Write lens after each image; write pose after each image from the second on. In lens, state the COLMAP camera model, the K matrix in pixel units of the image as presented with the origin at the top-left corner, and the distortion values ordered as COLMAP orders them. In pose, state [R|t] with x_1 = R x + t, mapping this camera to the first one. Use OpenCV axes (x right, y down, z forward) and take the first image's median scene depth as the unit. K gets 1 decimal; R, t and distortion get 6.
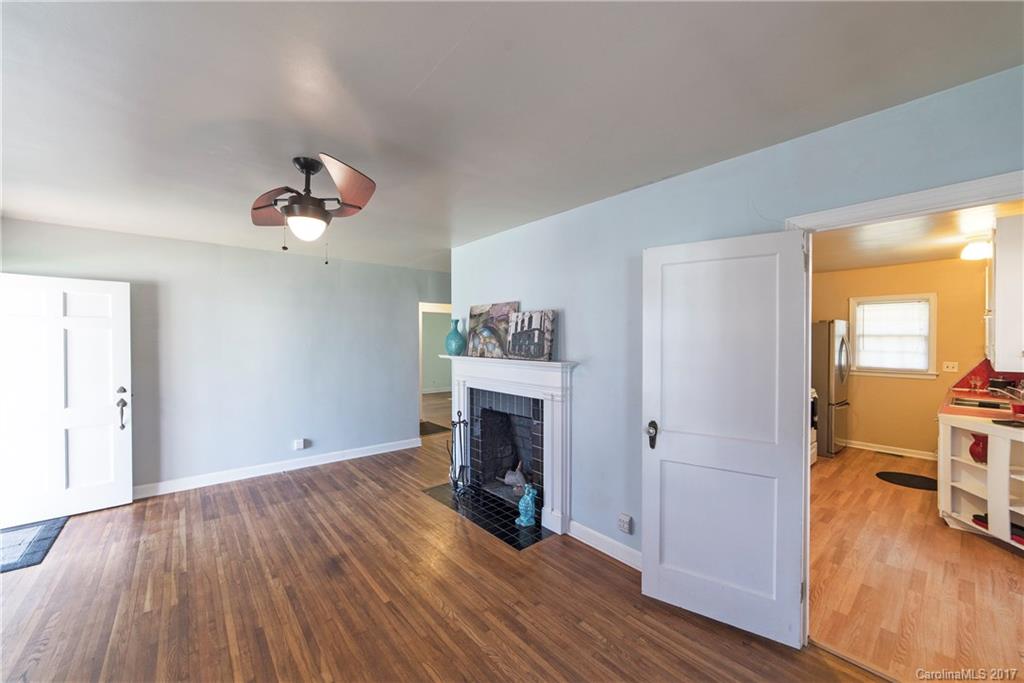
lens RADIAL K [[391.7, 0, 507.5], [0, 391.7, 342.7], [0, 0, 1]] dist [-0.008658, 0.000134]
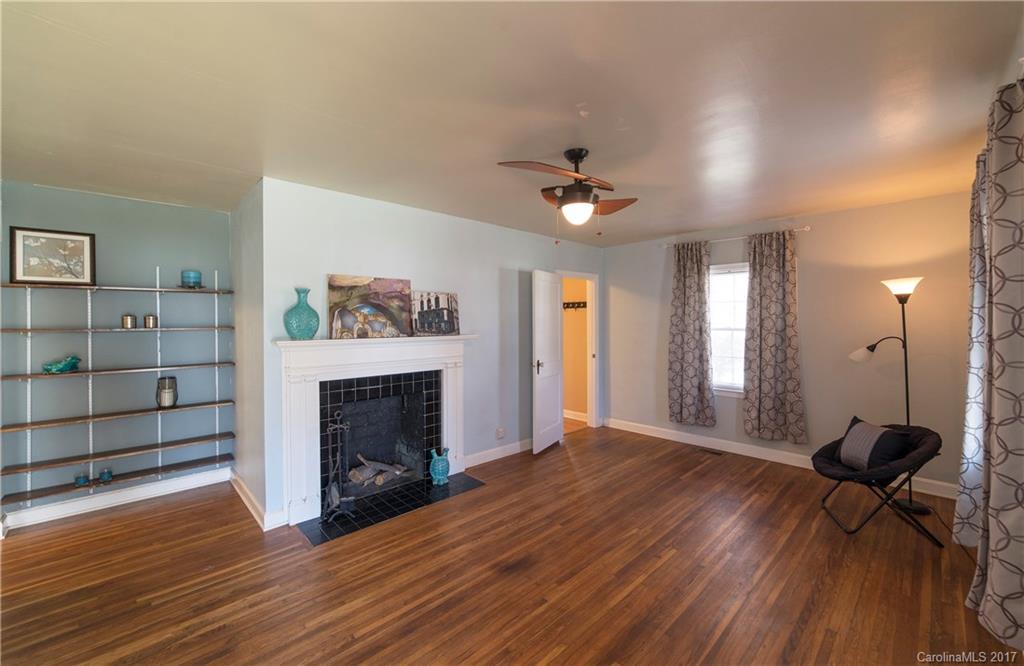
lens RADIAL K [[411.4, 0, 510.6], [0, 411.4, 323.3], [0, 0, 1]] dist [-0.010968, 0.000029]
pose [[-0.059722, -0.006432, 0.998194, -1.126693], [0.012590, 0.999895, 0.007196, 0.002198], [-0.998136, 0.012997, -0.059634, 0.860327]]
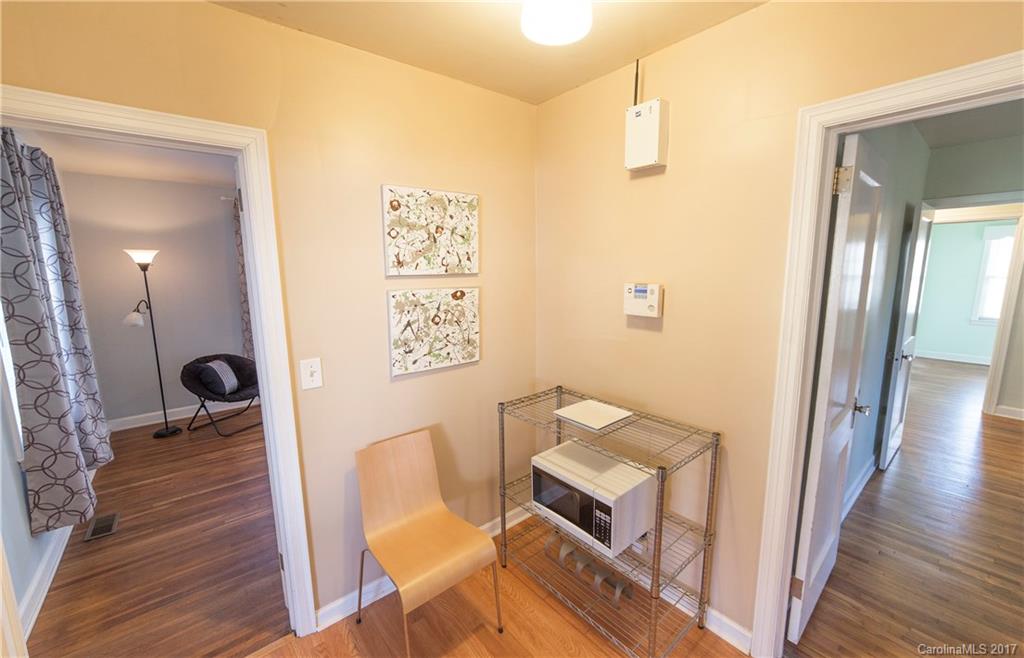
lens RADIAL K [[402.1, 0, 511.6], [0, 402.1, 333.8], [0, 0, 1]] dist [-0.011785, 0.000247]
pose [[-0.002865, 0.167561, -0.985858, 0.942142], [0.001022, 0.985862, 0.167559, -0.039252], [0.999995, -0.000527, -0.002996, 0.905721]]
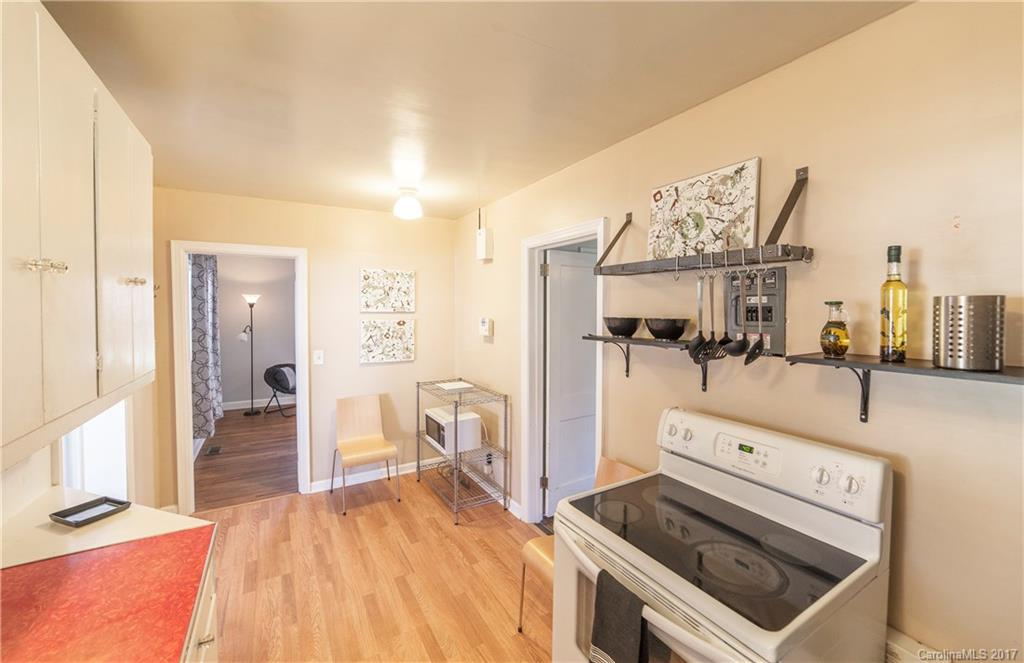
lens RADIAL K [[408.3, 0, 513.4], [0, 408.3, 322.2], [0, 0, 1]] dist [-0.022491, -0.000078]
pose [[-0.160966, 0.035347, -0.986327, 1.406902], [-0.012098, 0.999213, 0.037784, -0.044804], [0.986886, 0.018015, -0.160412, 1.315277]]
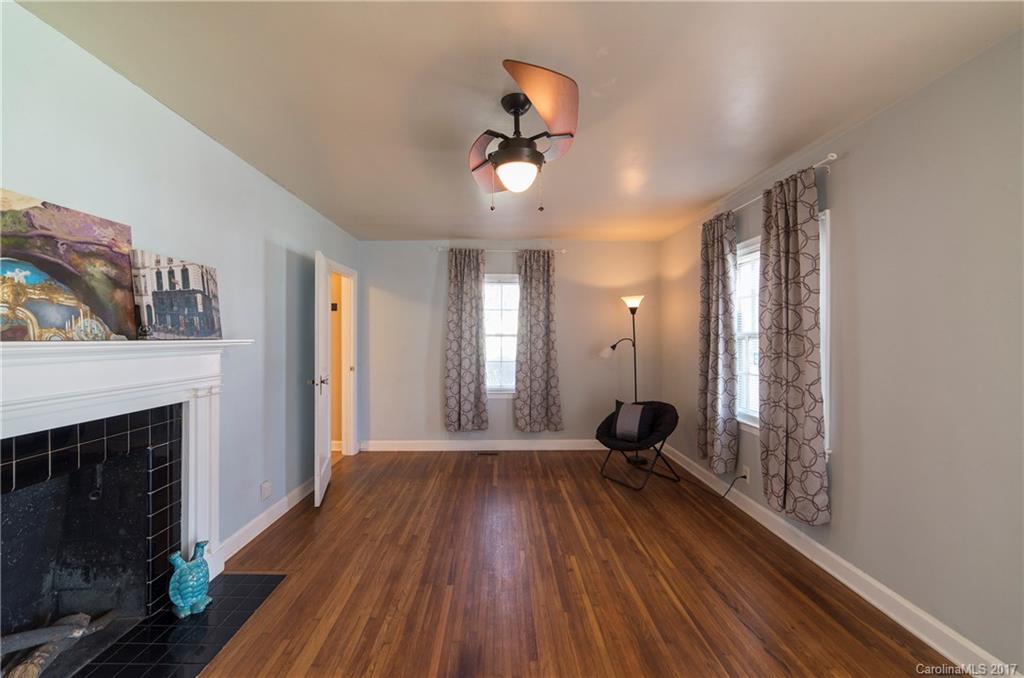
lens RADIAL K [[405.4, 0, 506.3], [0, 405.4, 335.3], [0, 0, 1]] dist [-0.030741, 0.013020]
pose [[-0.777096, 0.001444, 0.629381, -0.720327], [0.004834, 0.999982, 0.003674, 0.036796], [-0.629364, 0.005898, -0.777088, 1.167623]]
